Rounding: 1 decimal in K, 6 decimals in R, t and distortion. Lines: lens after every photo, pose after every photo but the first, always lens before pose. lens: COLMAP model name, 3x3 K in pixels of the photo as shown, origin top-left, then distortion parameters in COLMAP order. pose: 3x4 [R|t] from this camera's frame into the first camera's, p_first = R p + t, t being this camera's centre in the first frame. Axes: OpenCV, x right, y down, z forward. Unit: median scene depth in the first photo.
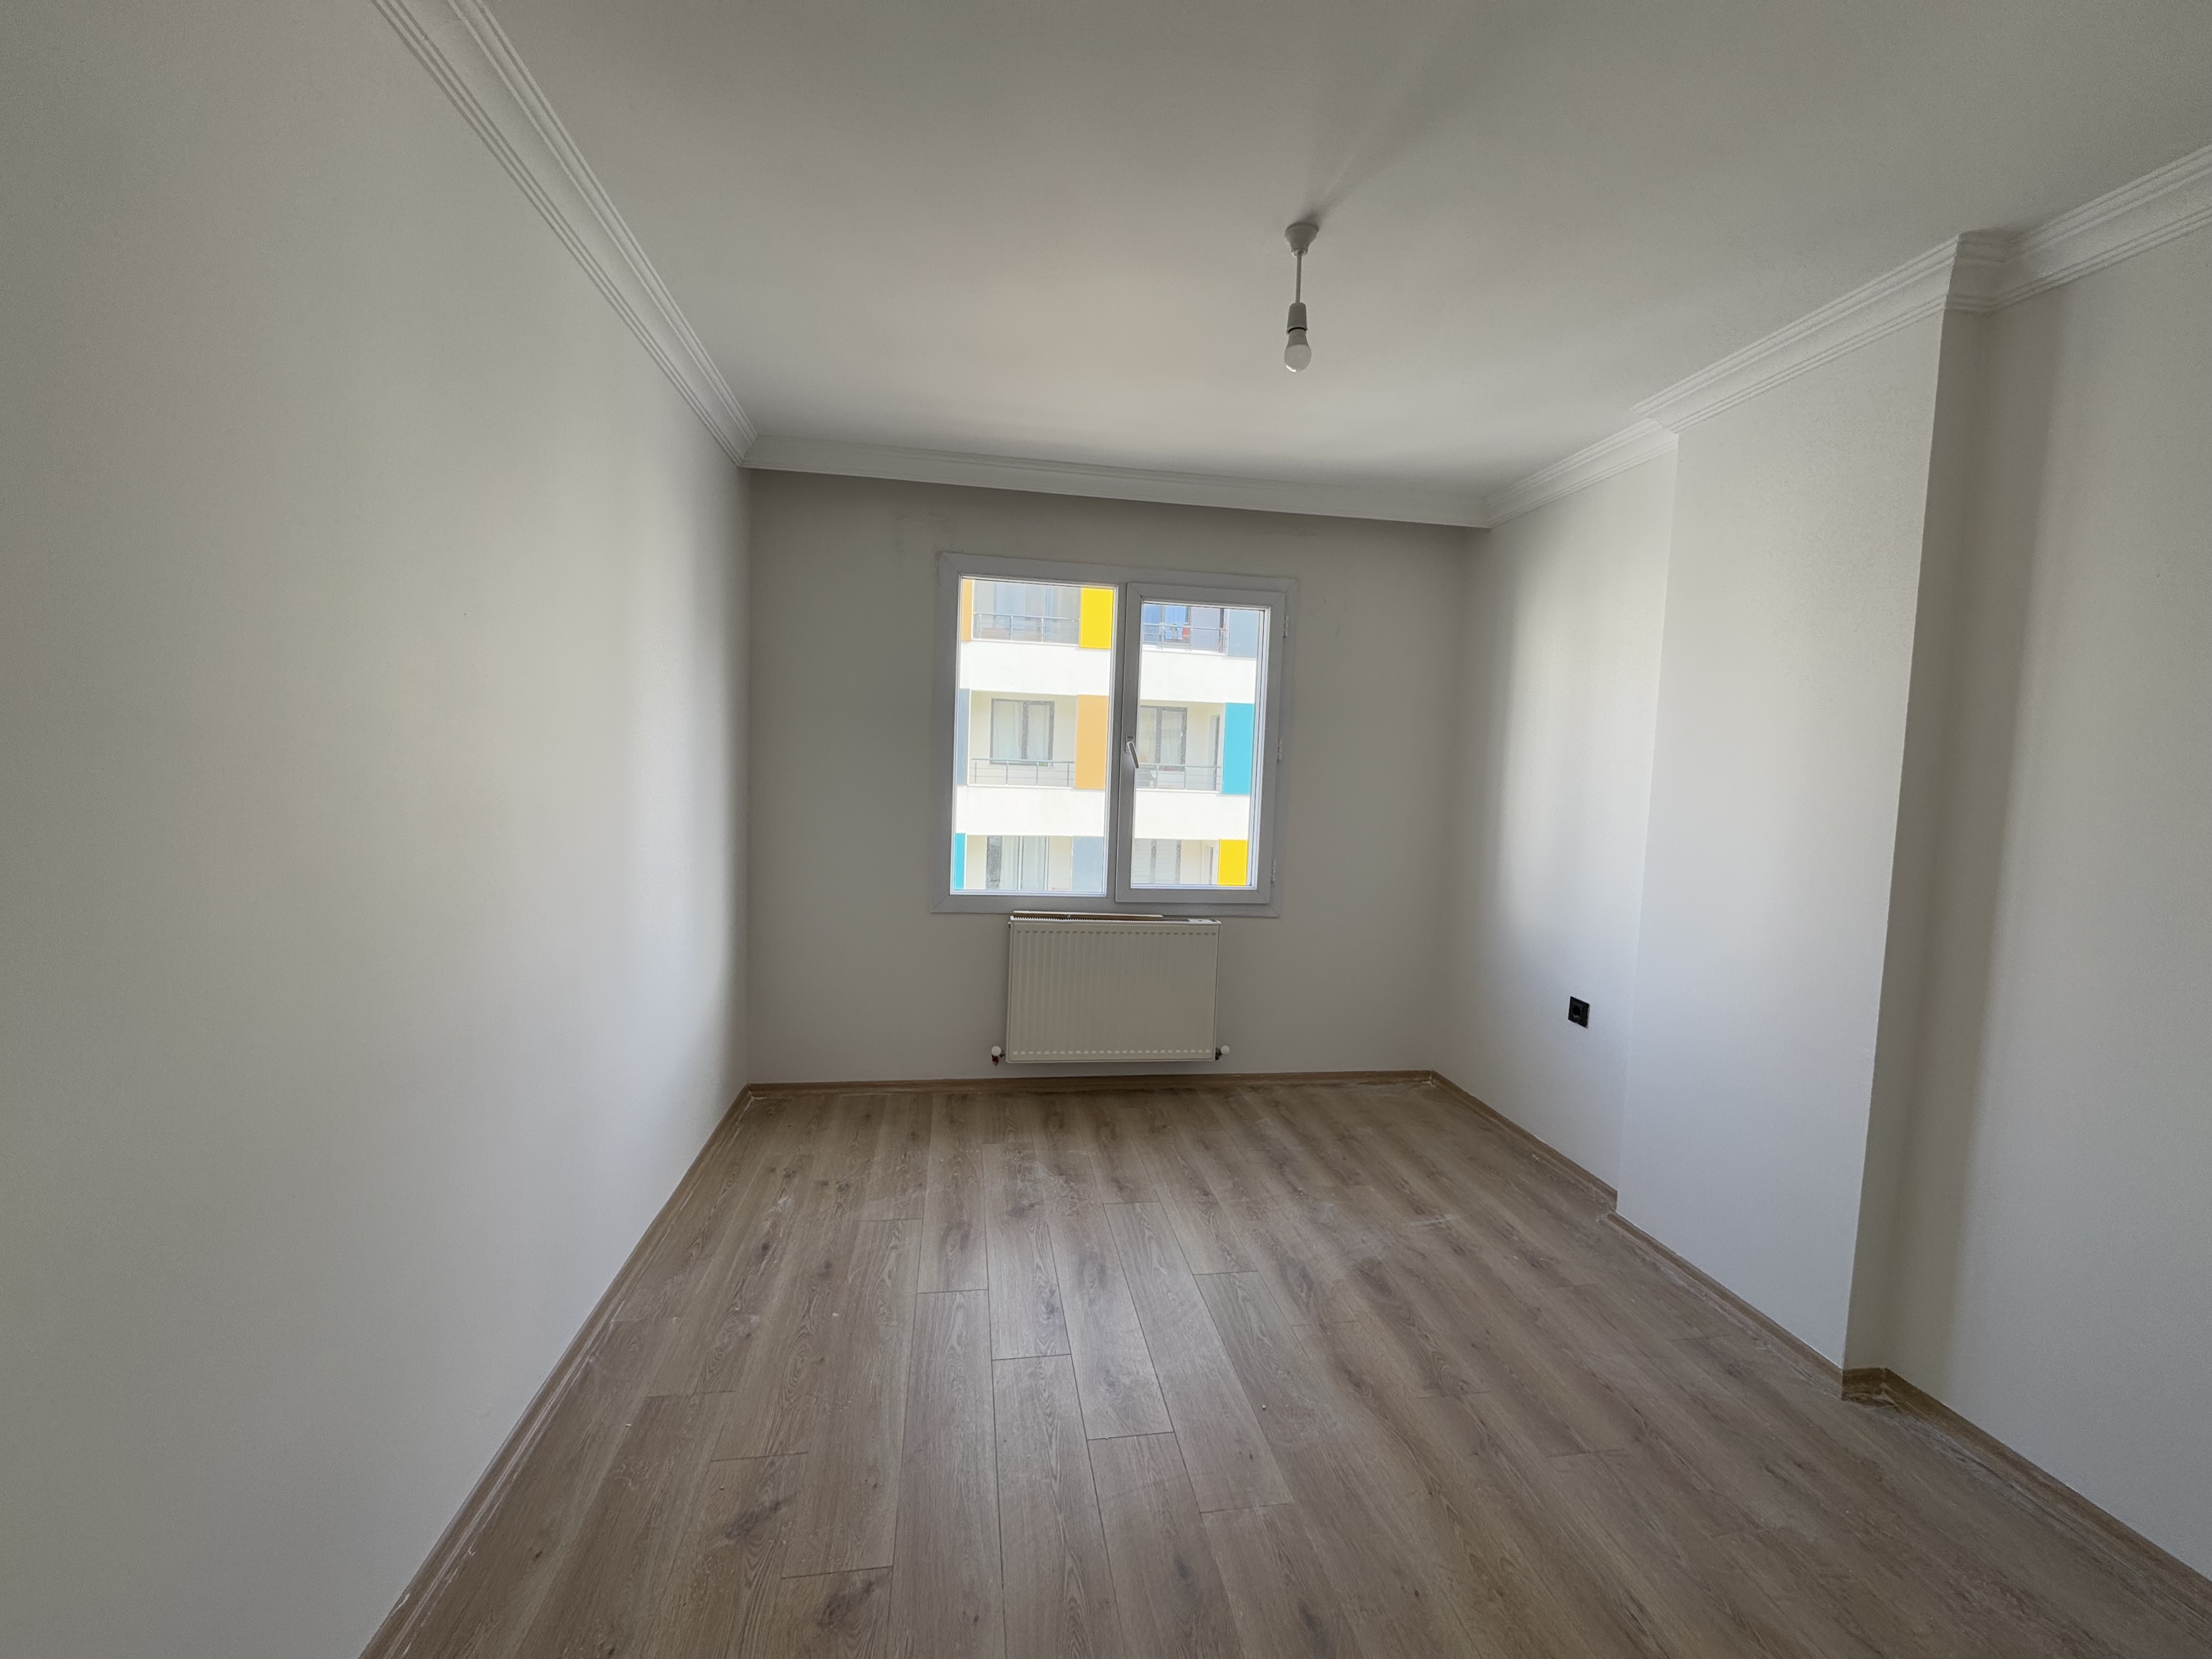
lens RADIAL K [[880.2, 0, 1101.9], [0, 880.2, 828.0], [0, 0, 1]] dist [-0.002352, 0.000114]
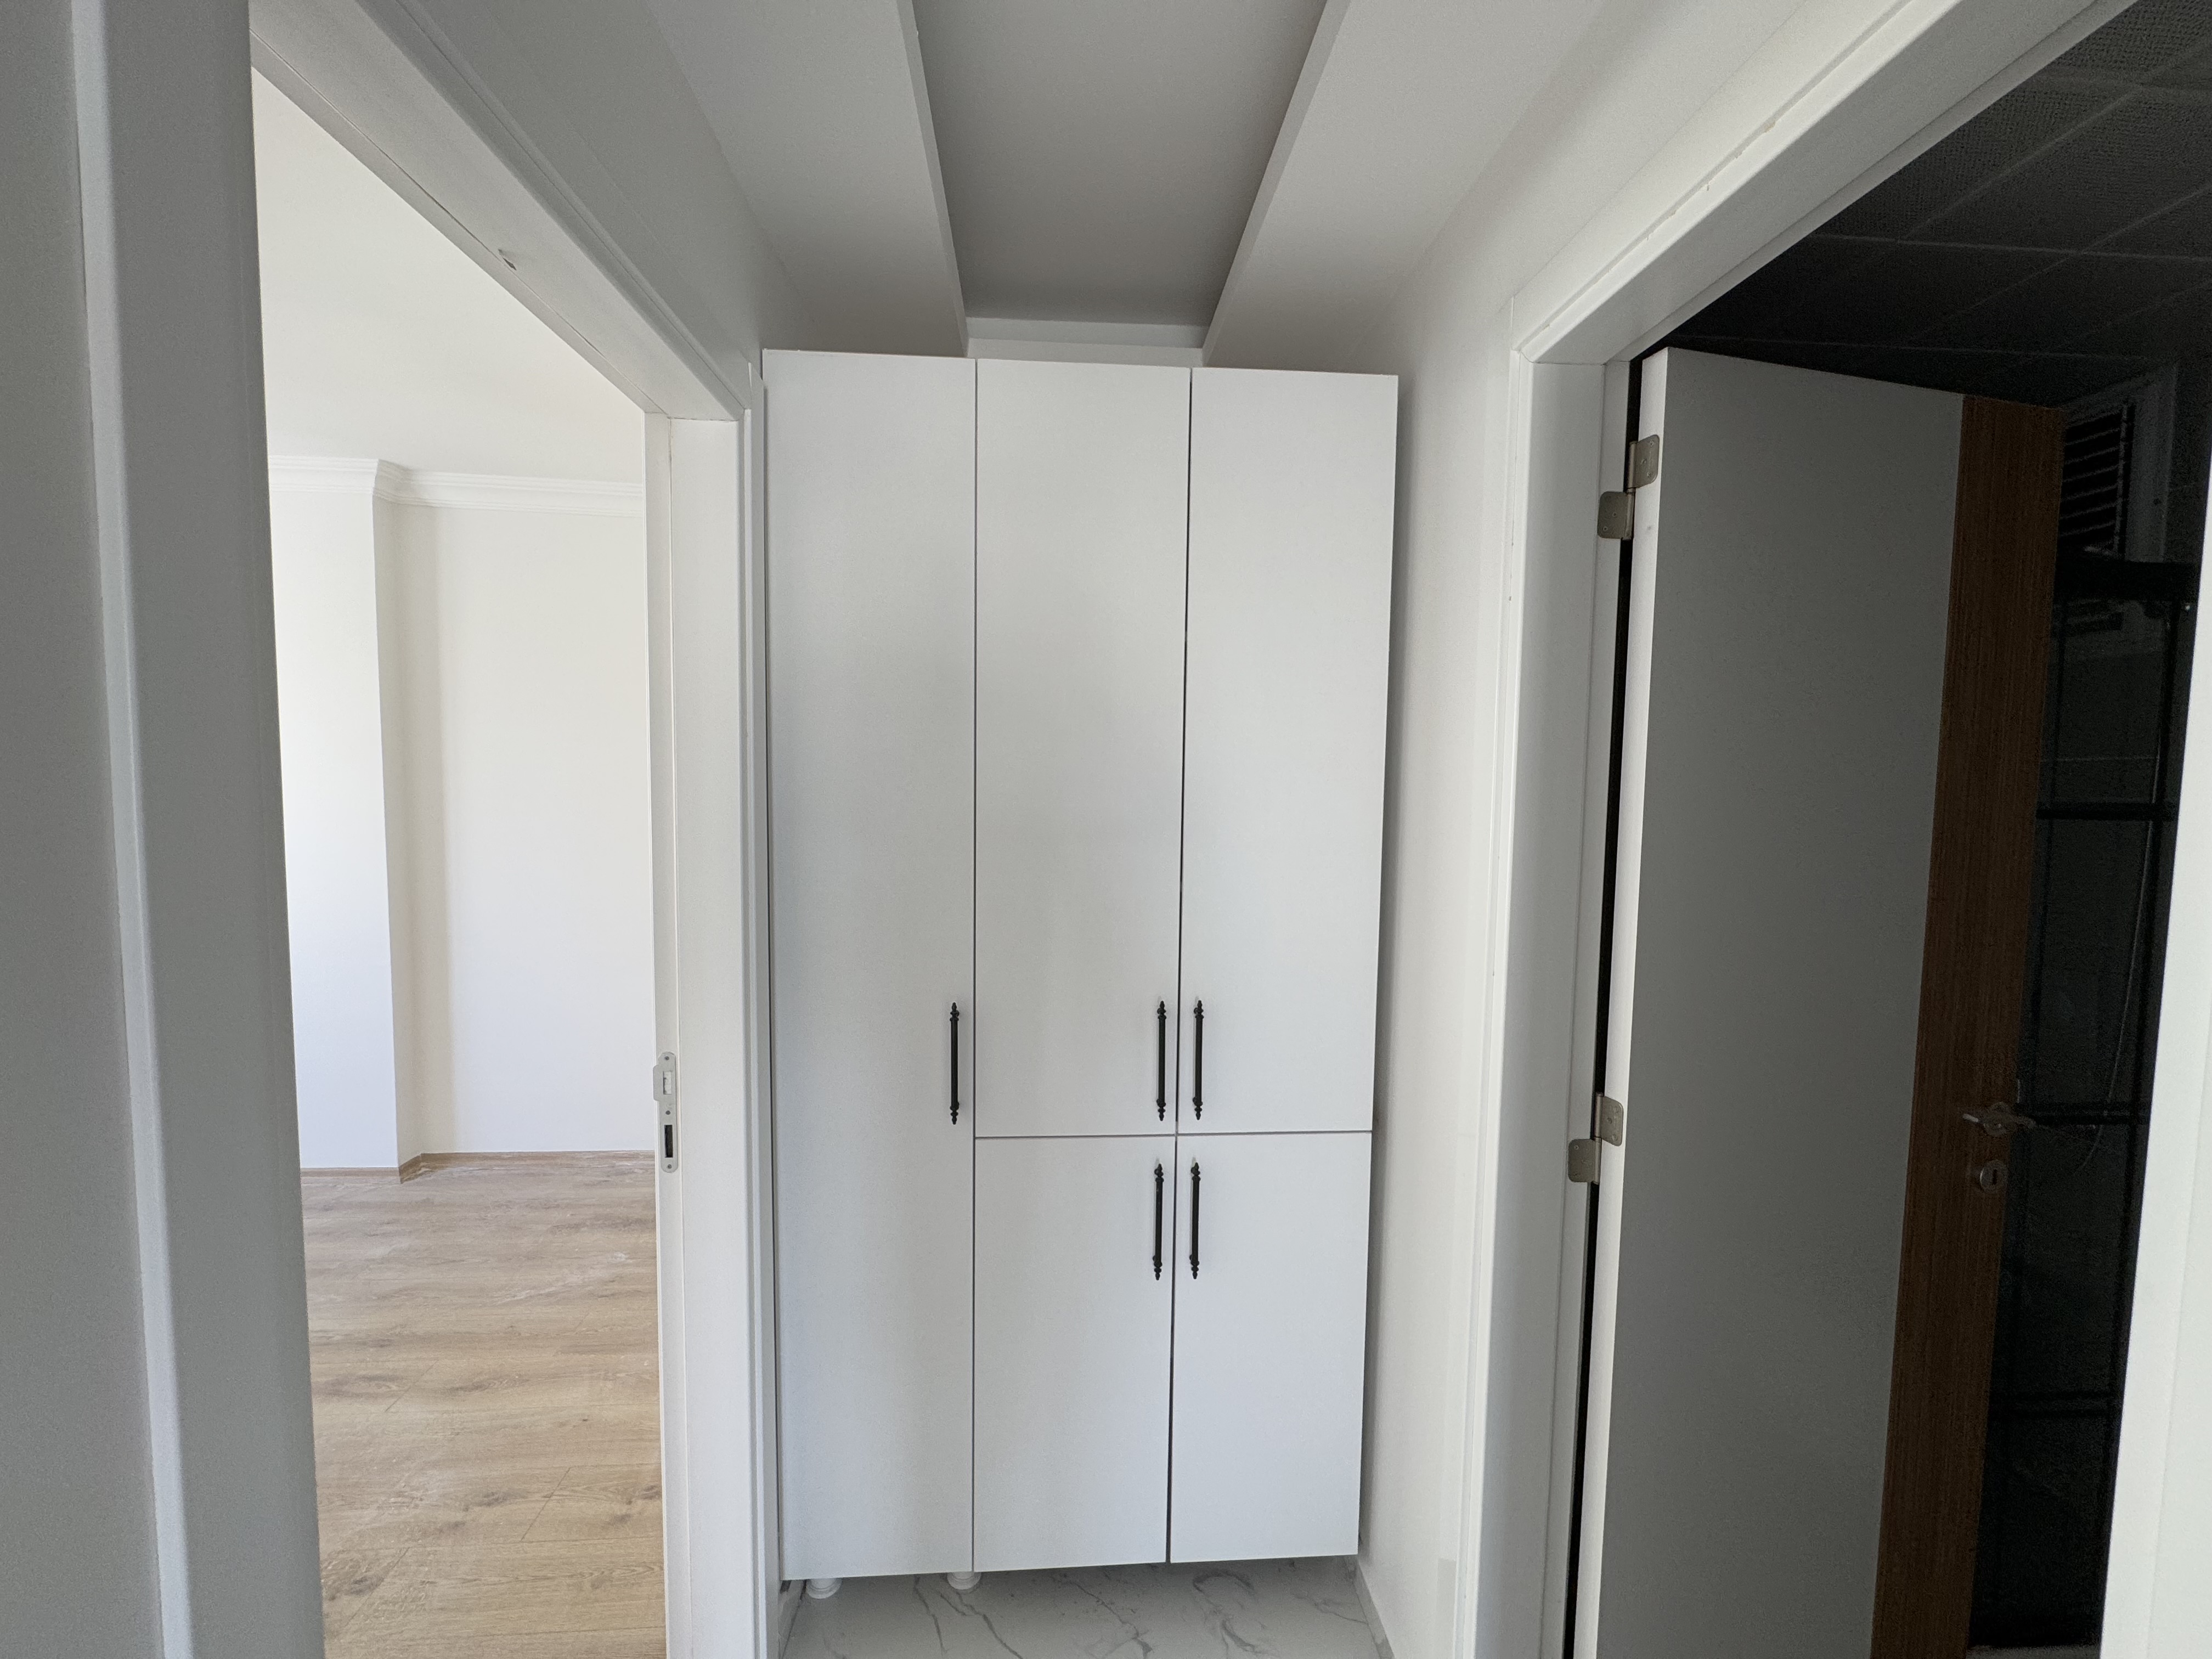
lens RADIAL K [[880.2, 0, 1101.9], [0, 880.2, 828.0], [0, 0, 1]] dist [-0.002352, 0.000114]
pose [[0.089078, -0.089921, 0.991957, -0.594788], [0.062356, 0.994466, 0.084549, -0.037025], [-0.994071, 0.054323, 0.094192, -0.465214]]
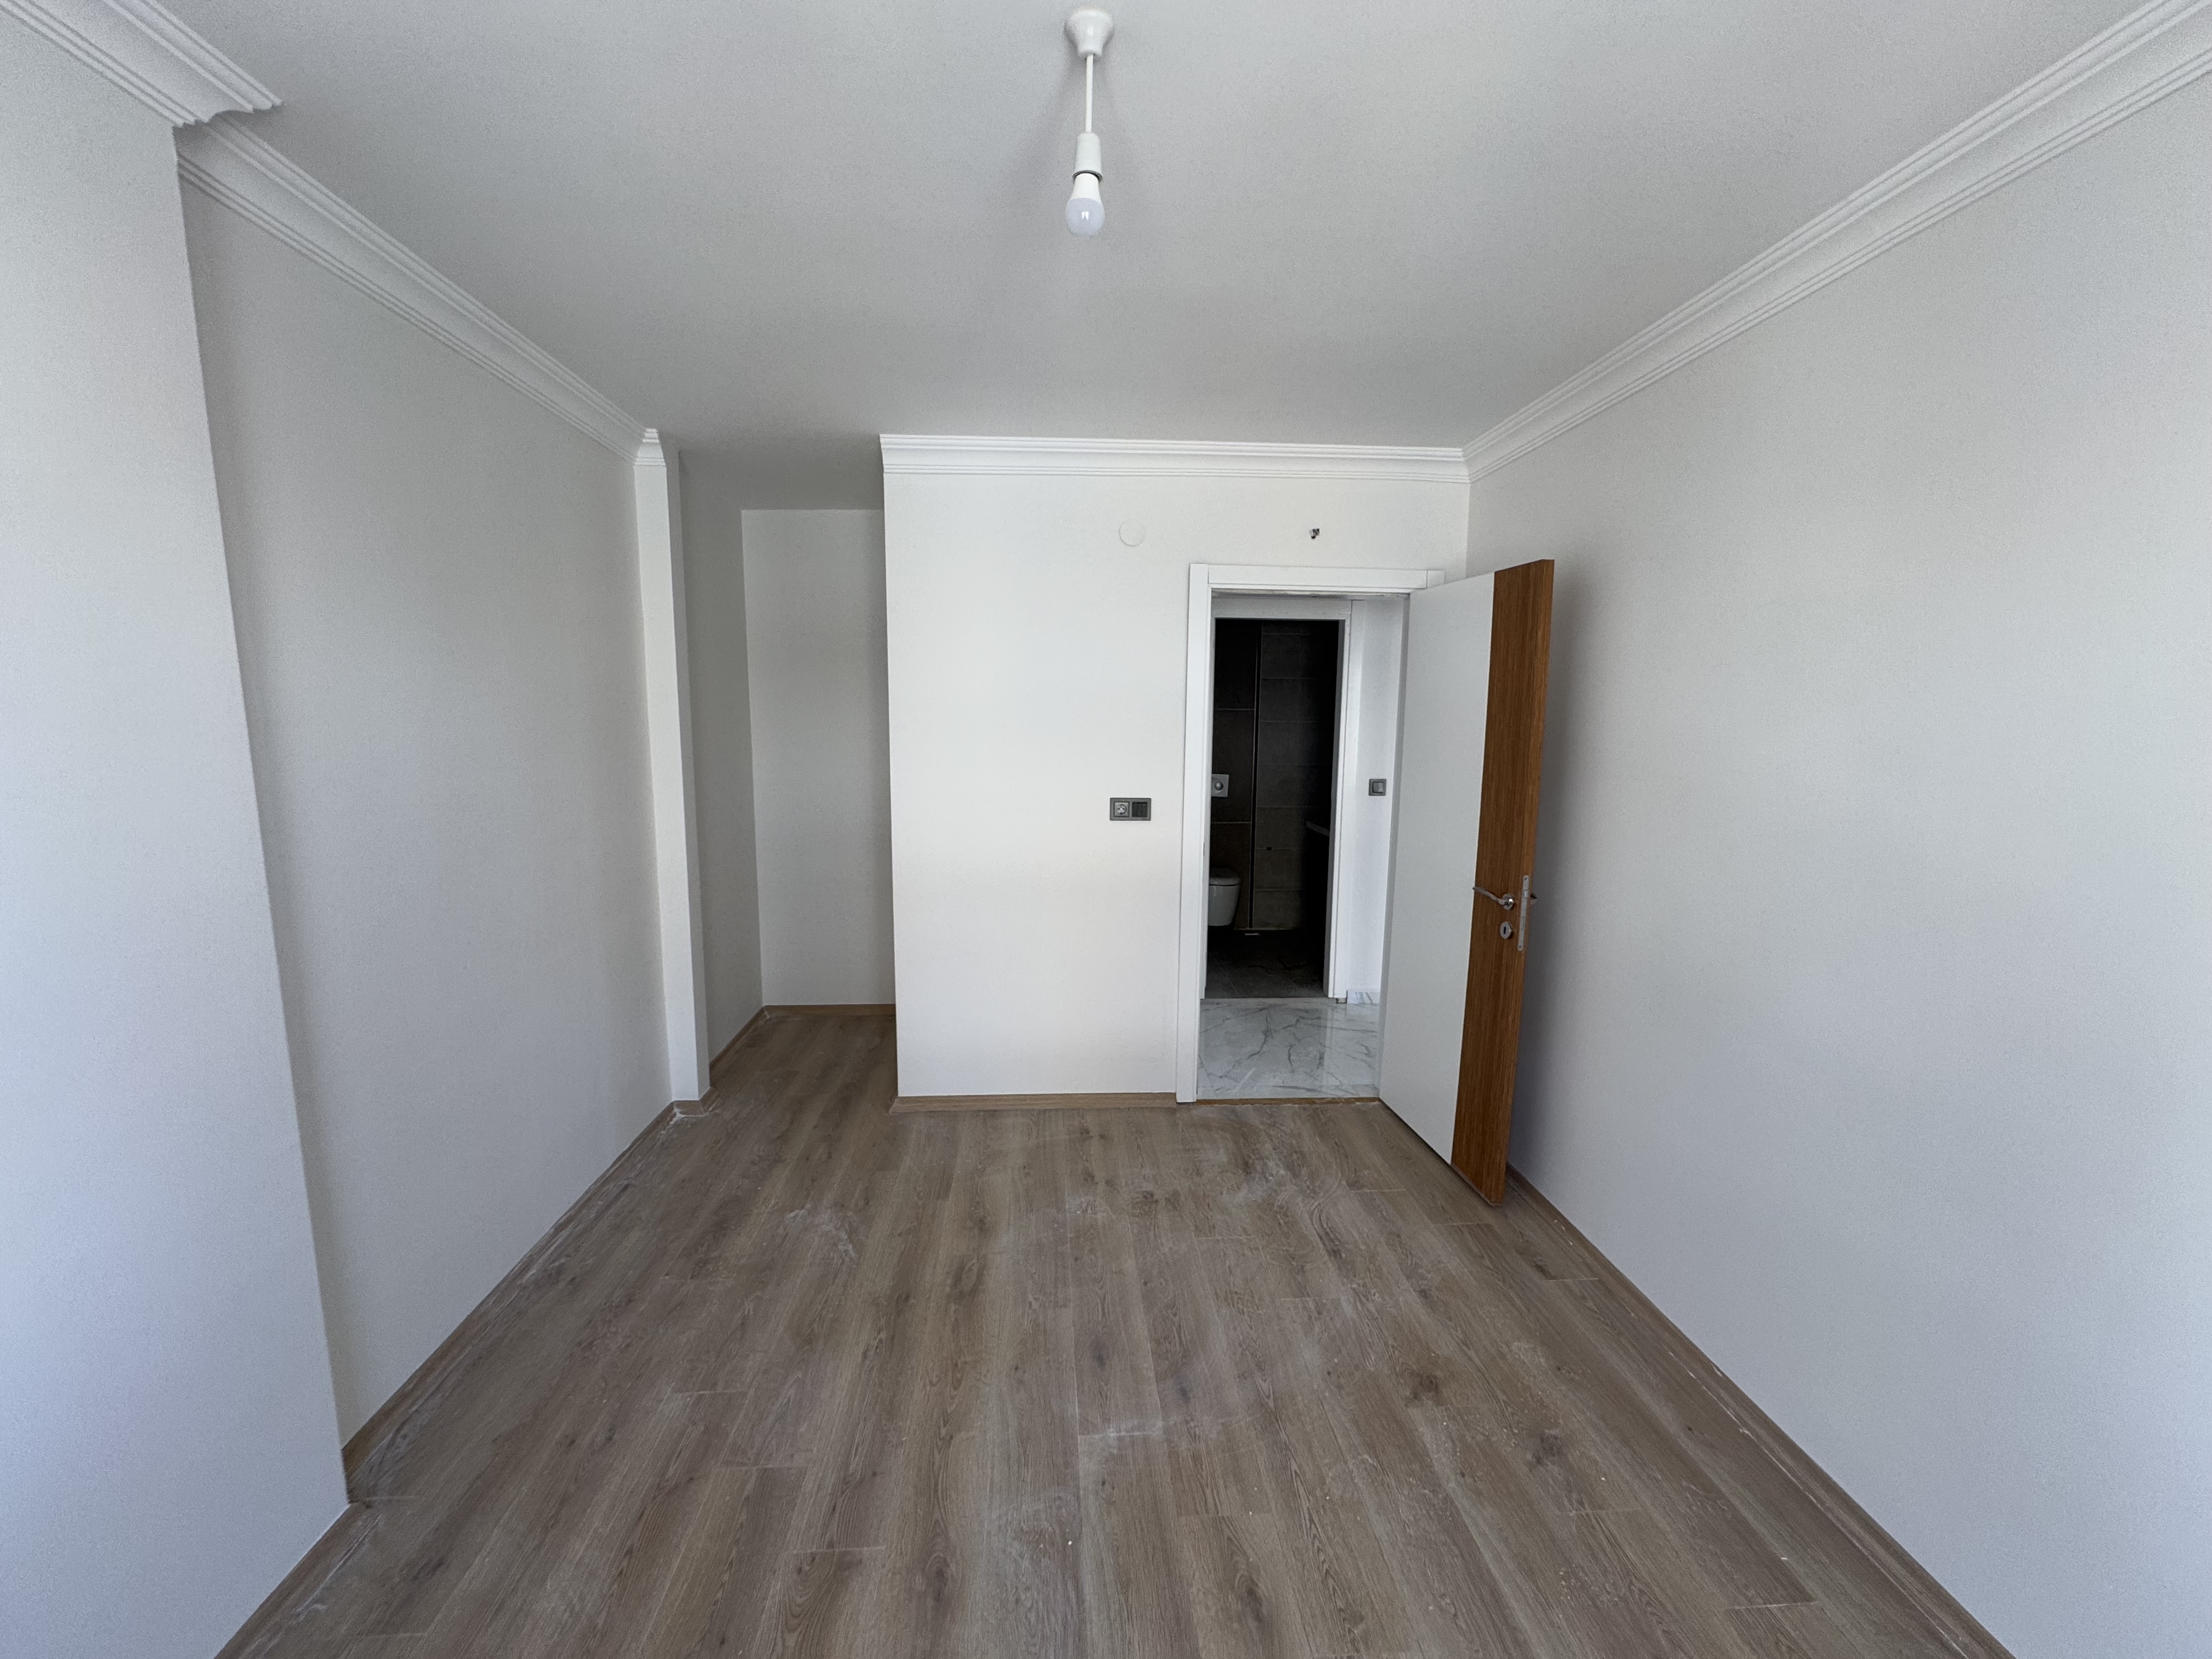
lens RADIAL K [[880.2, 0, 1101.9], [0, 880.2, 828.0], [0, 0, 1]] dist [-0.002352, 0.000114]
pose [[-0.994776, -0.056902, 0.084756, 0.127041], [-0.037814, 0.976577, 0.211817, -0.221747], [-0.094823, 0.207506, -0.973627, 1.786007]]
